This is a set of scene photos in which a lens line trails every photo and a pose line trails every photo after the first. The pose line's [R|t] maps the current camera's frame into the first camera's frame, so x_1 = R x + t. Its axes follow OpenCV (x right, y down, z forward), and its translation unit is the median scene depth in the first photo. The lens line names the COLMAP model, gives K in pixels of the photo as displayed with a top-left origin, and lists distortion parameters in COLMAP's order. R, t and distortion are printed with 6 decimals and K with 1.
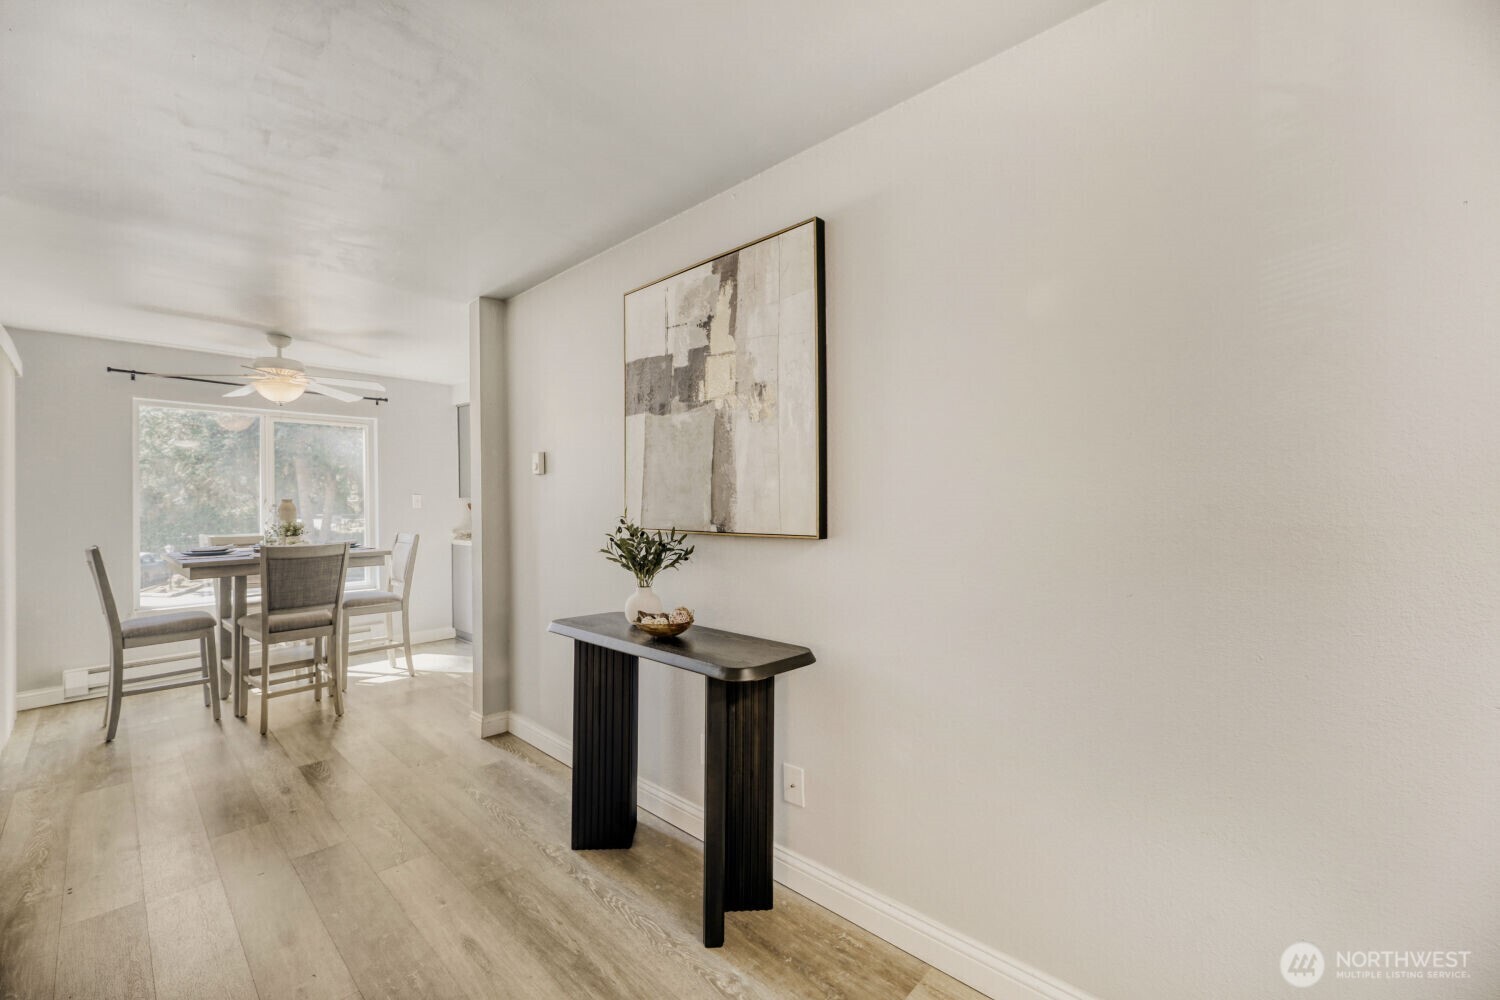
lens RADIAL K [[600.6, 0, 750.0], [0, 600.6, 500.0], [0, 0, 1]] dist [-0.001631, 0.000012]
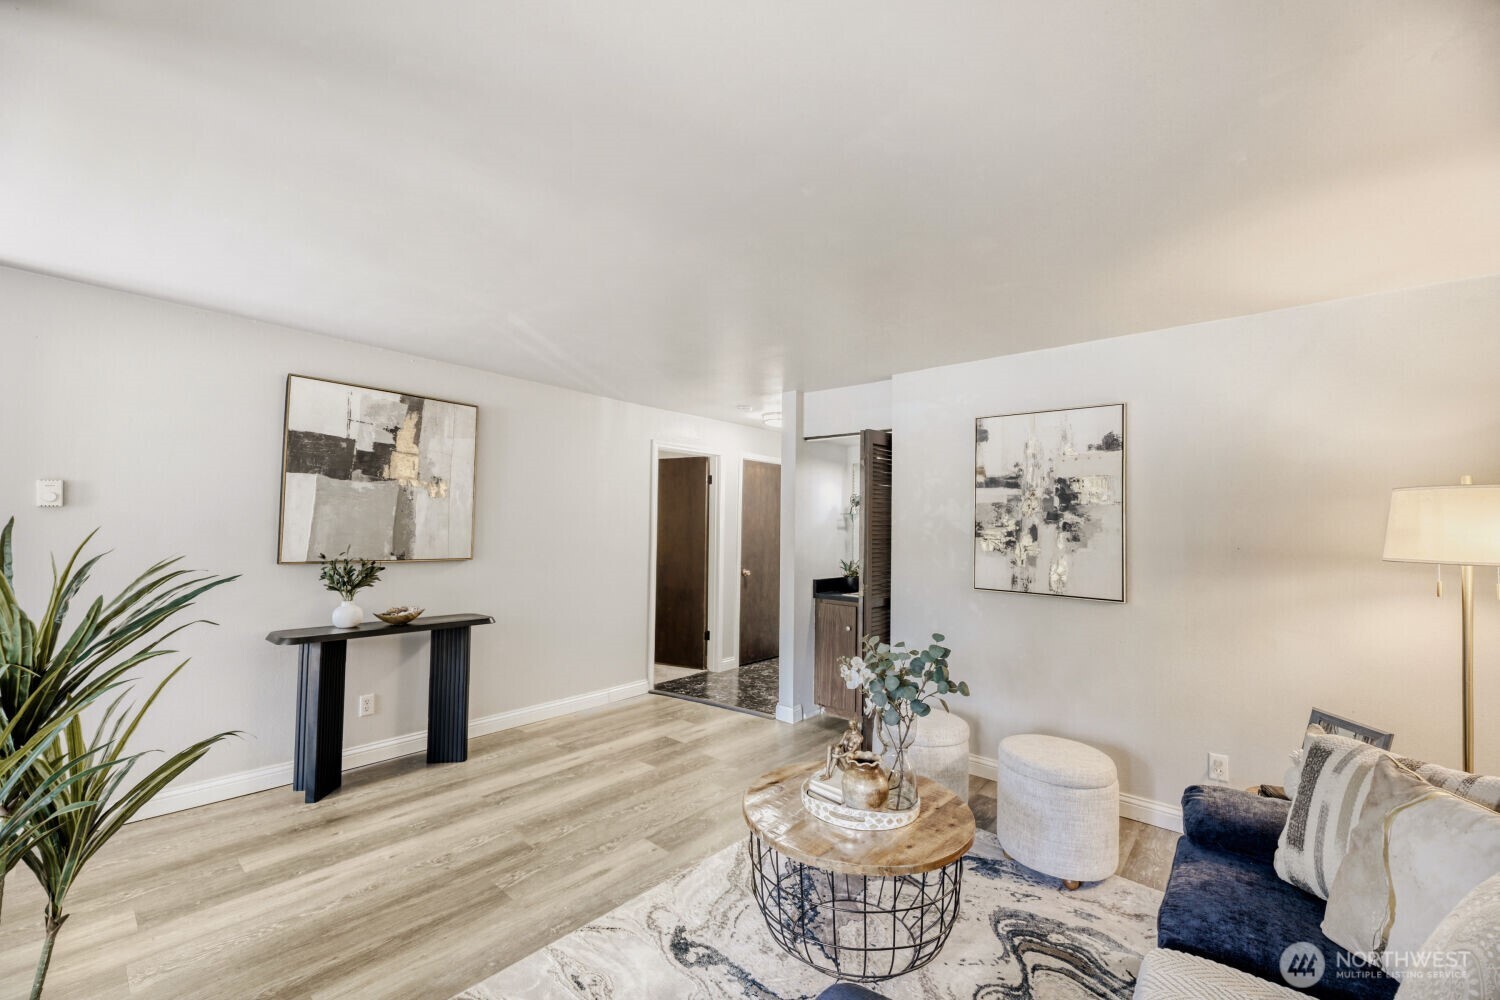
lens RADIAL K [[600.6, 0, 750.0], [0, 600.6, 500.0], [0, 0, 1]] dist [-0.001631, 0.000012]
pose [[-0.039706, 0.053543, 0.997776, -1.710802], [-0.025797, 0.998176, -0.054591, -0.044968], [-0.998878, -0.027907, -0.038252, 0.100582]]
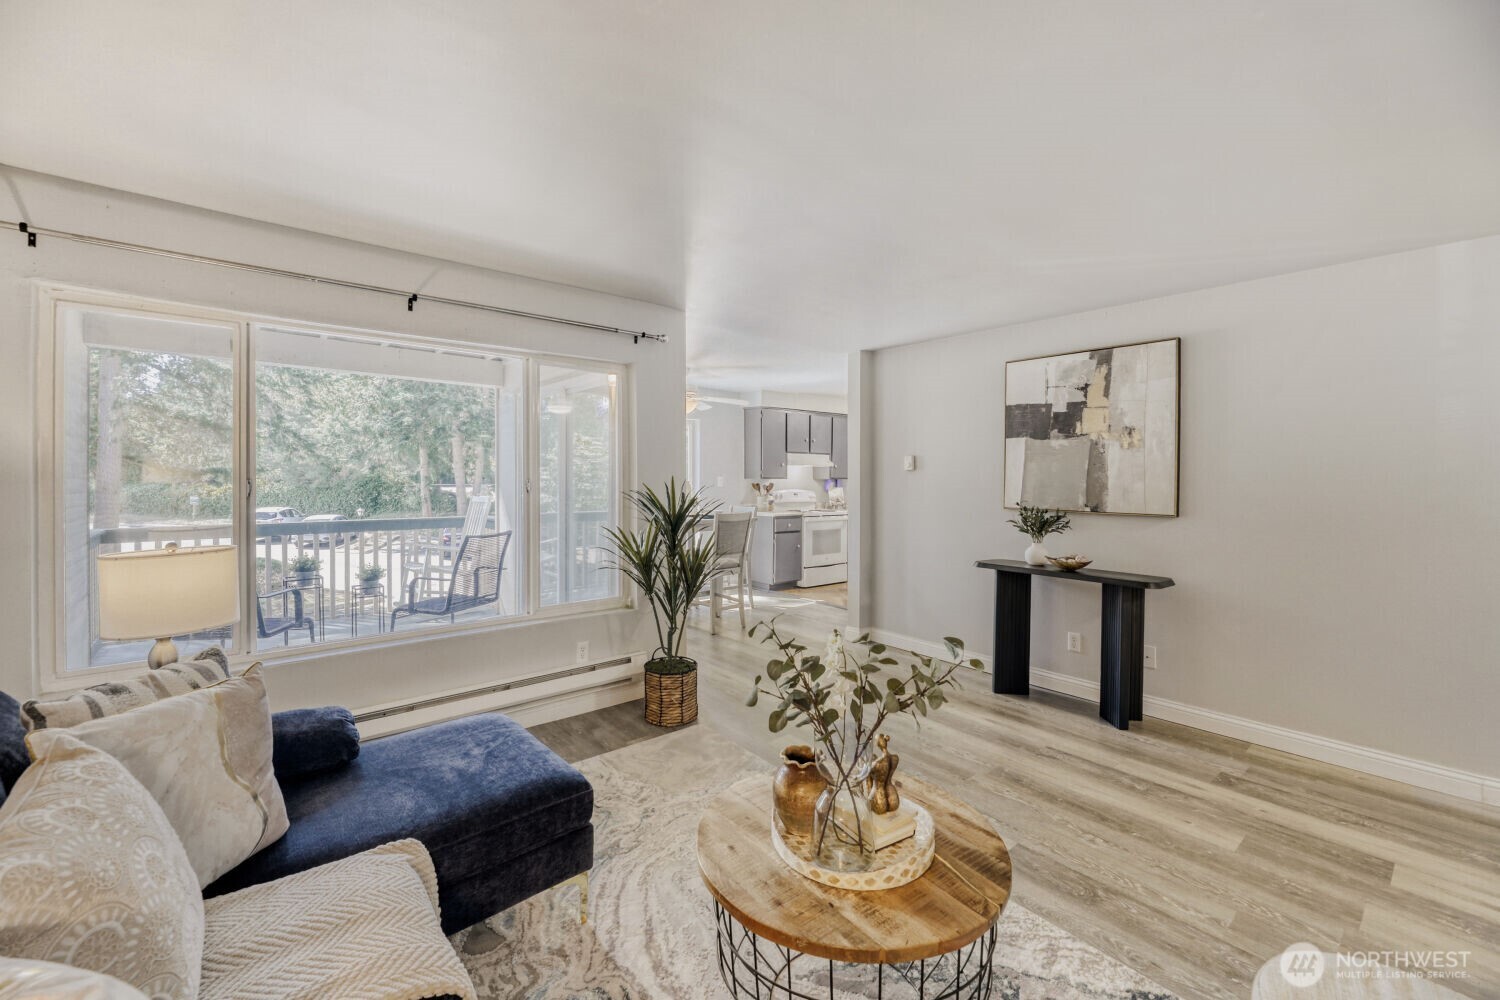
lens RADIAL K [[609.3, 0, 758.0], [0, 609.3, 483.3], [0, 0, 1]] dist [-0.001378, -0.000171]
pose [[0.992915, 0.016434, -0.117681, -0.778071], [-0.014648, 0.999764, 0.016021, -0.040403], [0.117917, -0.014184, 0.992922, -0.815439]]
